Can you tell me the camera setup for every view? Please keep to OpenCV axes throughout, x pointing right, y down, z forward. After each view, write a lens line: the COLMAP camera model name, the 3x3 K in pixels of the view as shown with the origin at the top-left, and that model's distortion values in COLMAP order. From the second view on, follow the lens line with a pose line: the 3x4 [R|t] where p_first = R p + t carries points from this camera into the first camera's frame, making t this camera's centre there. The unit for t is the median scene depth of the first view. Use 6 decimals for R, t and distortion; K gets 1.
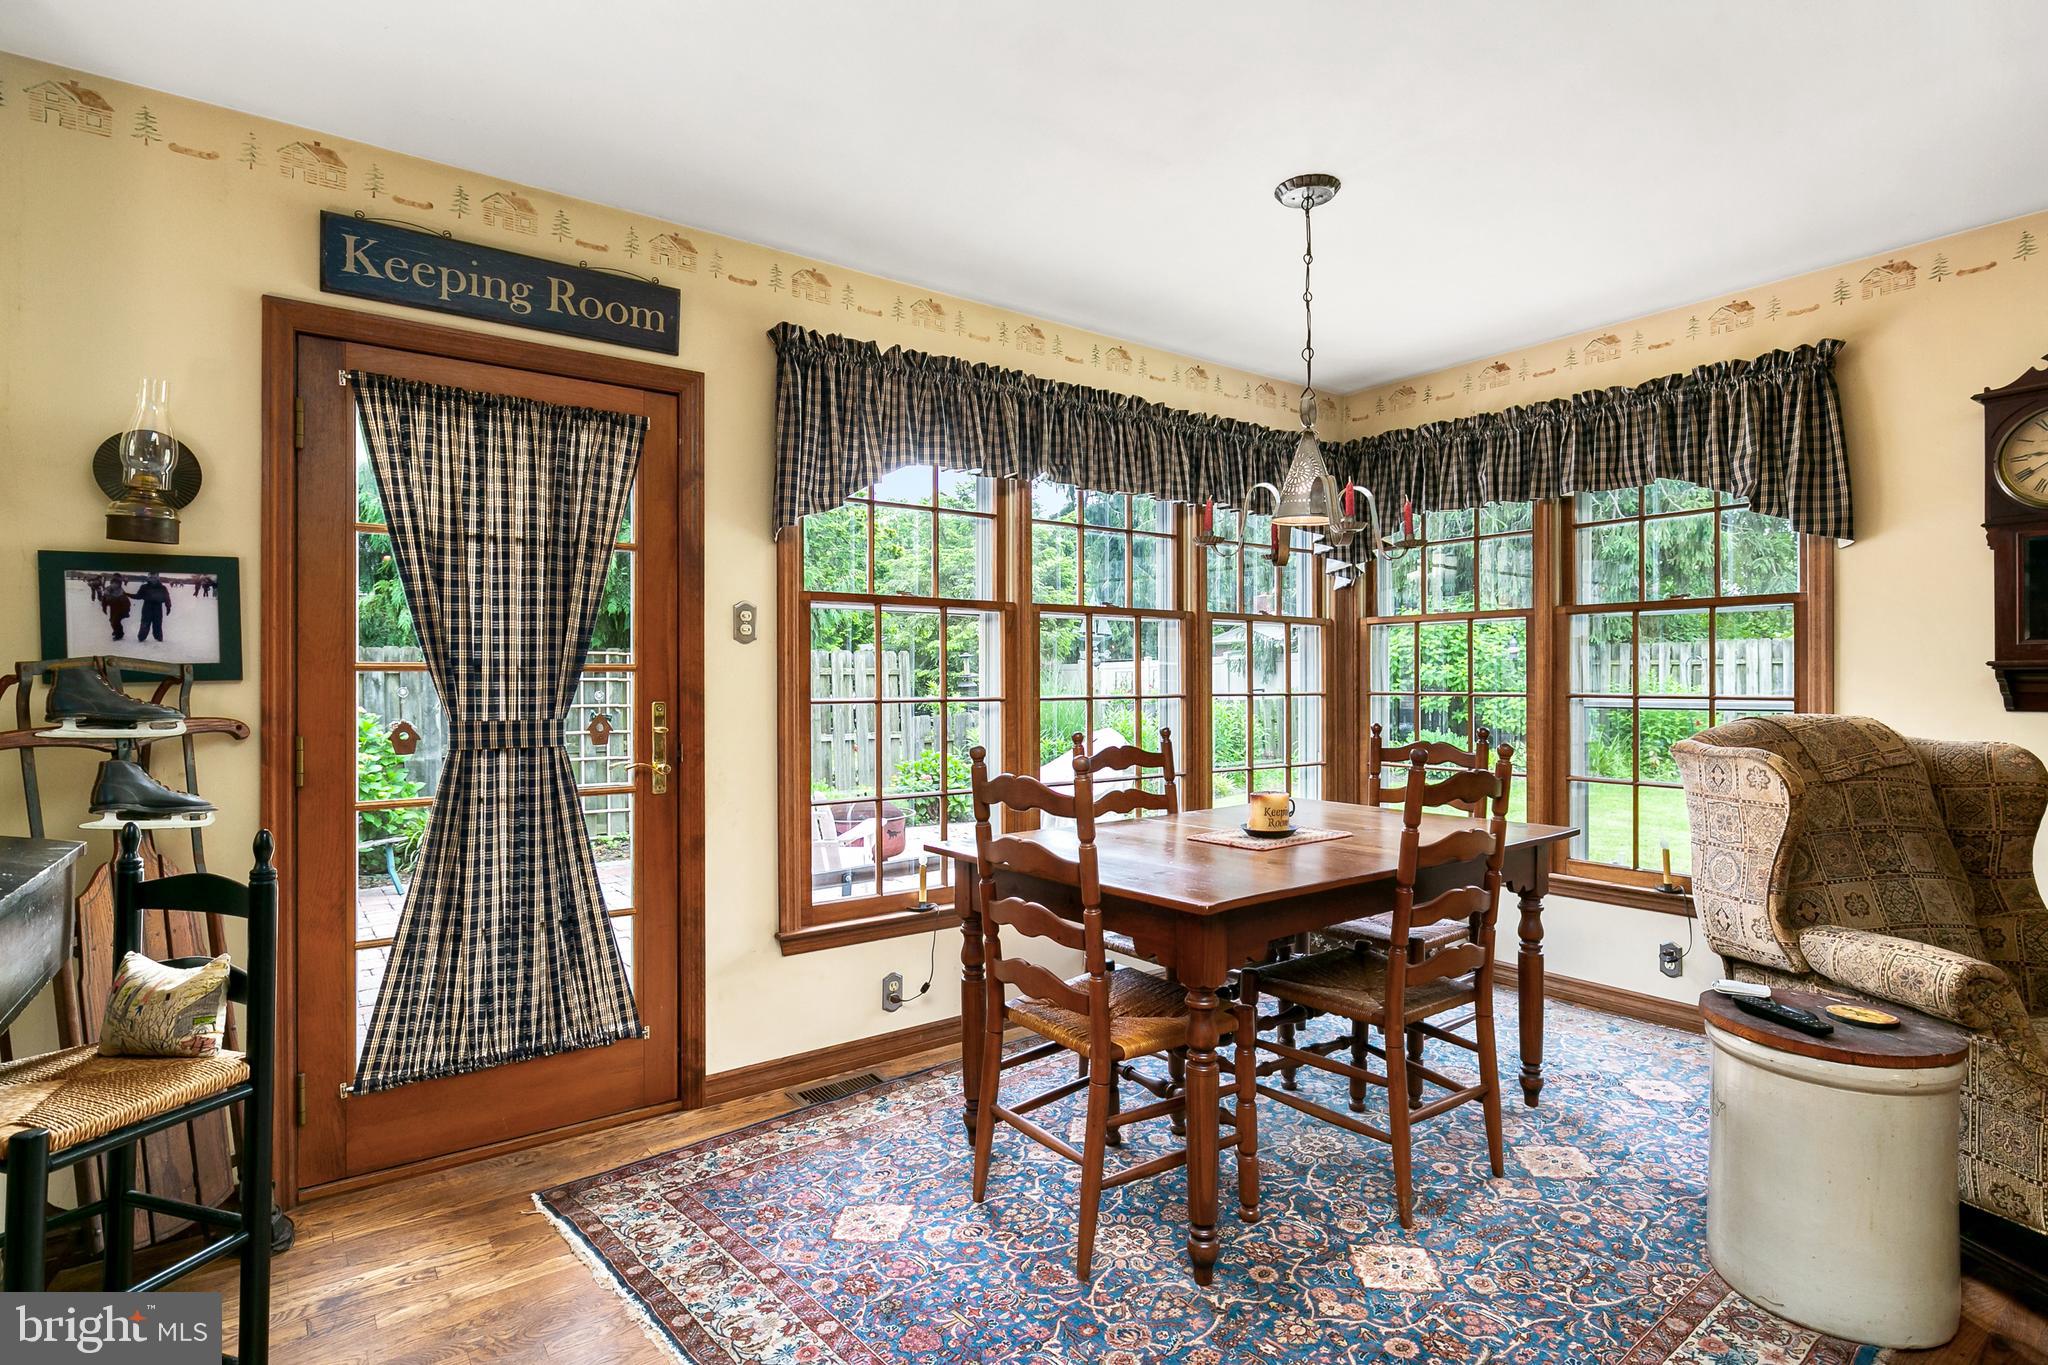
lens RADIAL K [[1027.7, 0, 1024.0], [0, 1027.7, 682.5], [0, 0, 1]] dist [-0.003069, -0.000218]
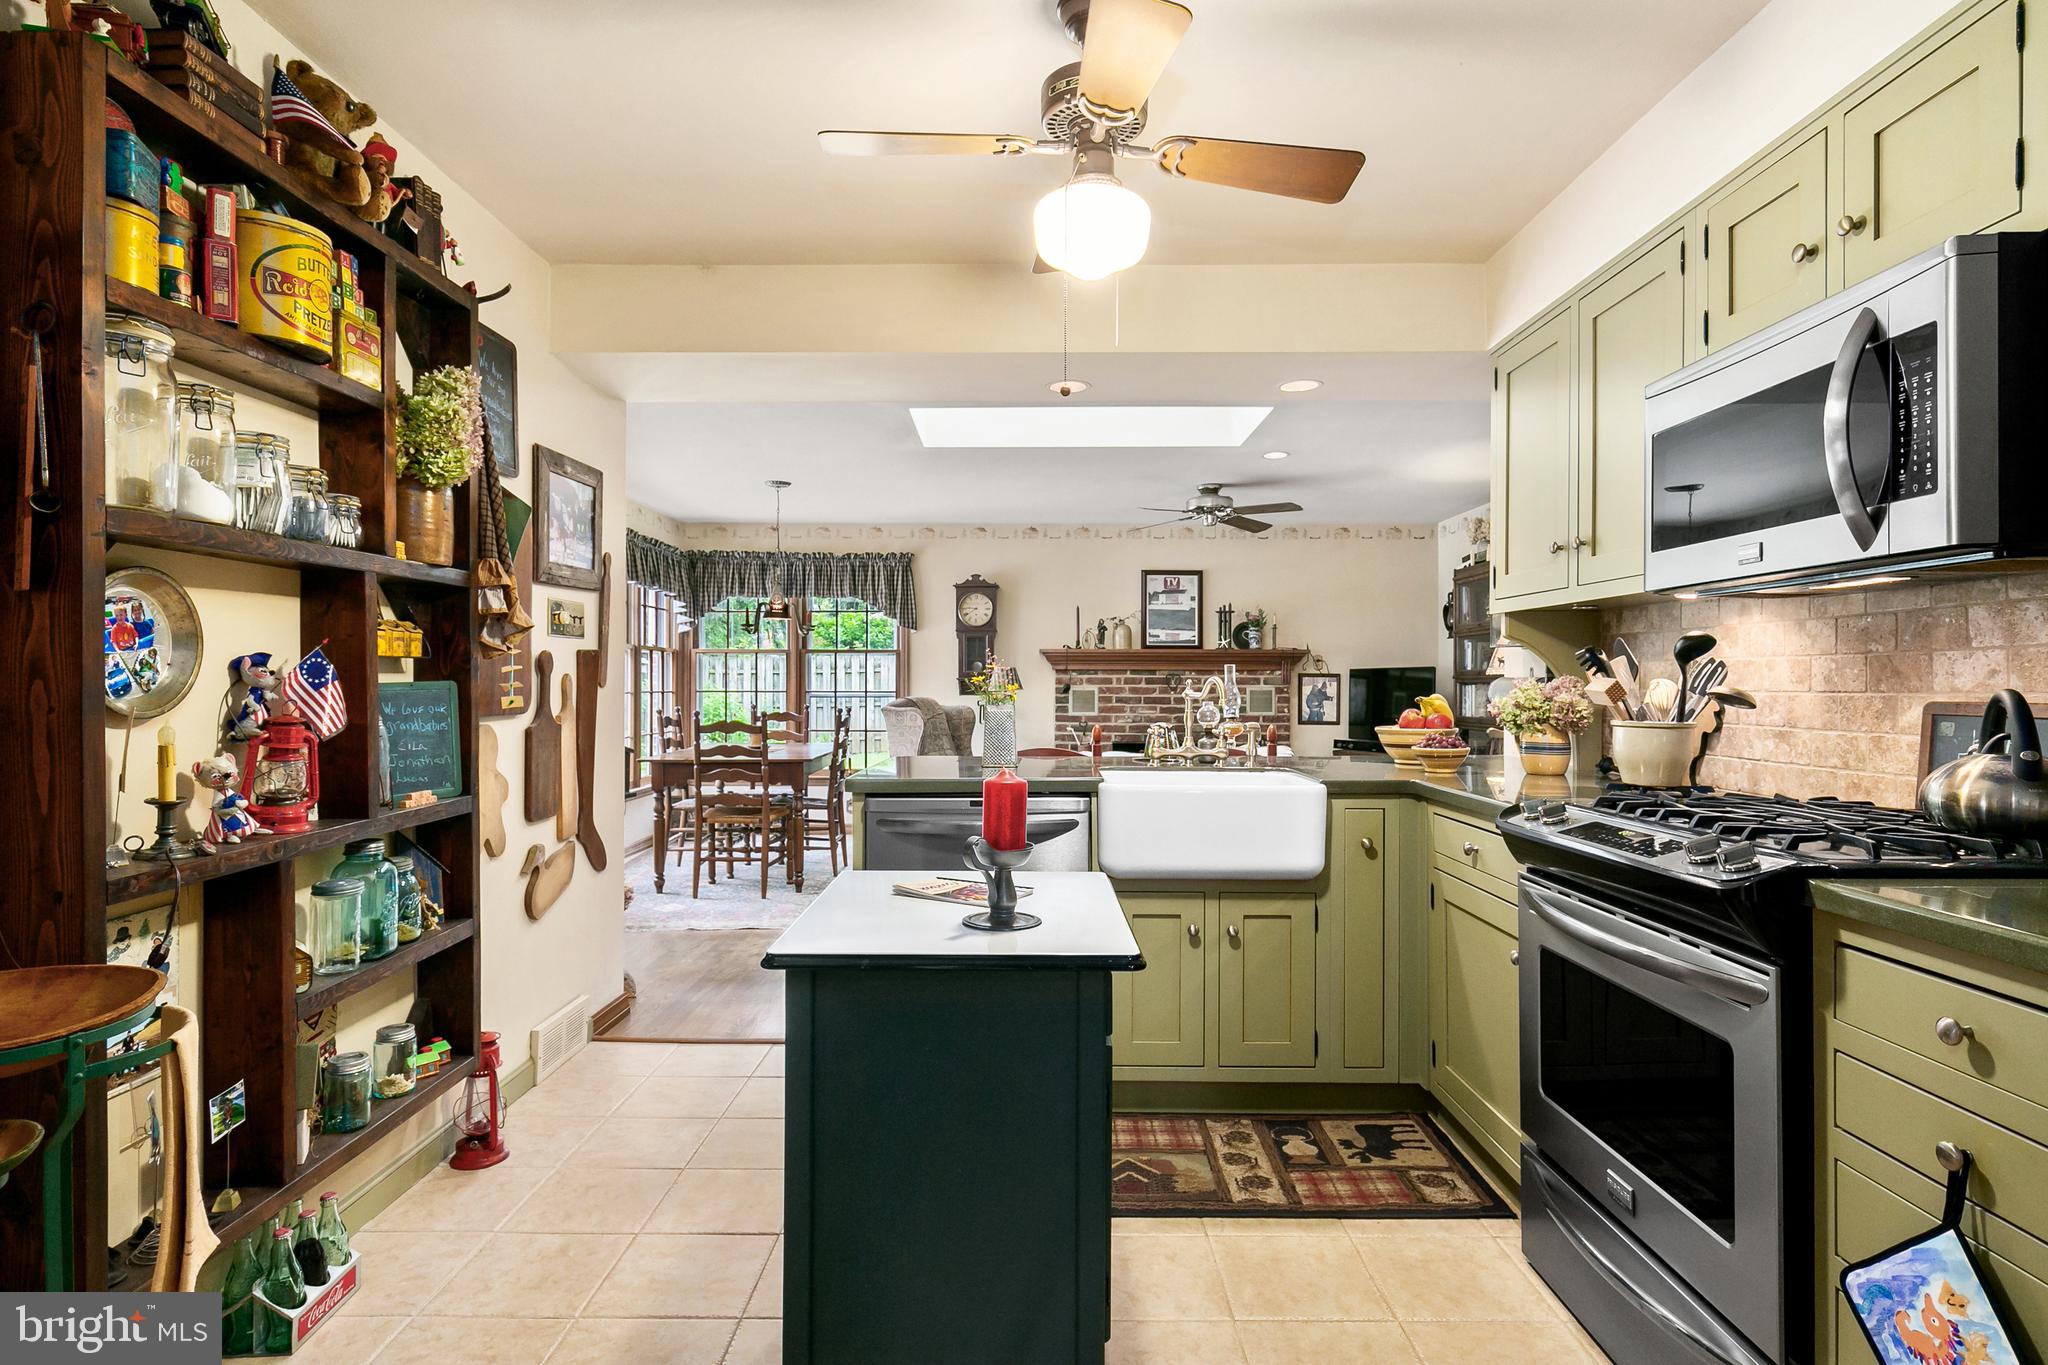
lens RADIAL K [[1079.1, 0, 1026.5], [0, 1079.1, 679.5], [0, 0, 1]] dist [0.001456, 0.000021]
pose [[0.593003, 0.006204, 0.805177, -1.172799], [0.000145, 0.999969, -0.007812, 0.006175], [-0.805201, 0.004749, 0.592984, -0.809550]]
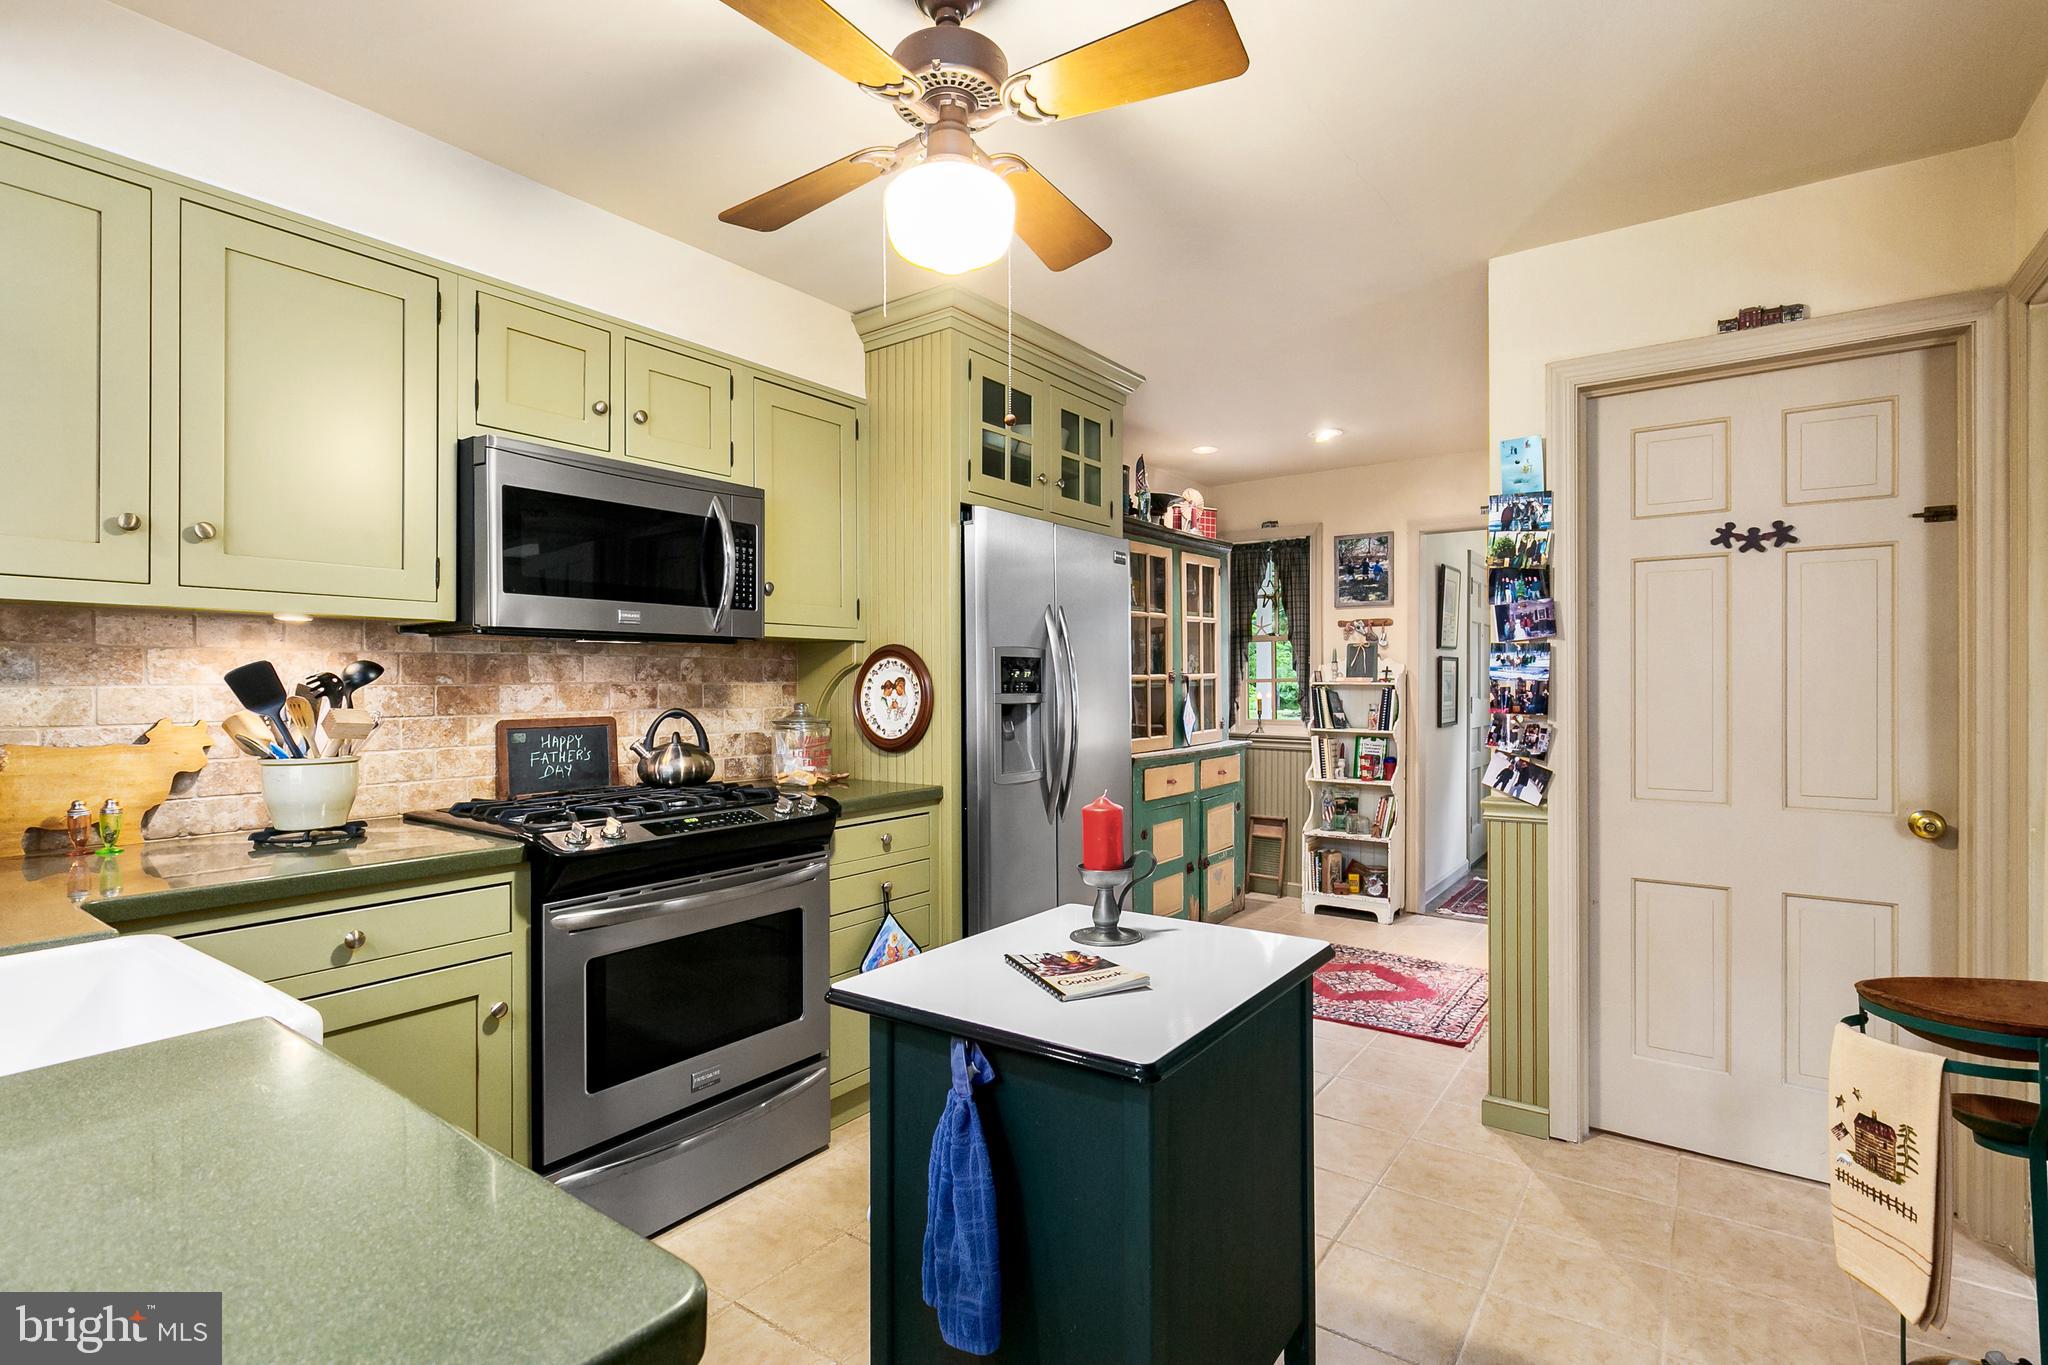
lens RADIAL K [[975.4, 0, 1024.0], [0, 975.4, 682.5], [0, 0, 1]] dist [-0.000567, -0.000085]
pose [[-0.950540, 0.005240, -0.310559, -0.534919], [0.003910, 0.999980, 0.004906, -0.018303], [0.310579, 0.003449, -0.950541, 0.013529]]
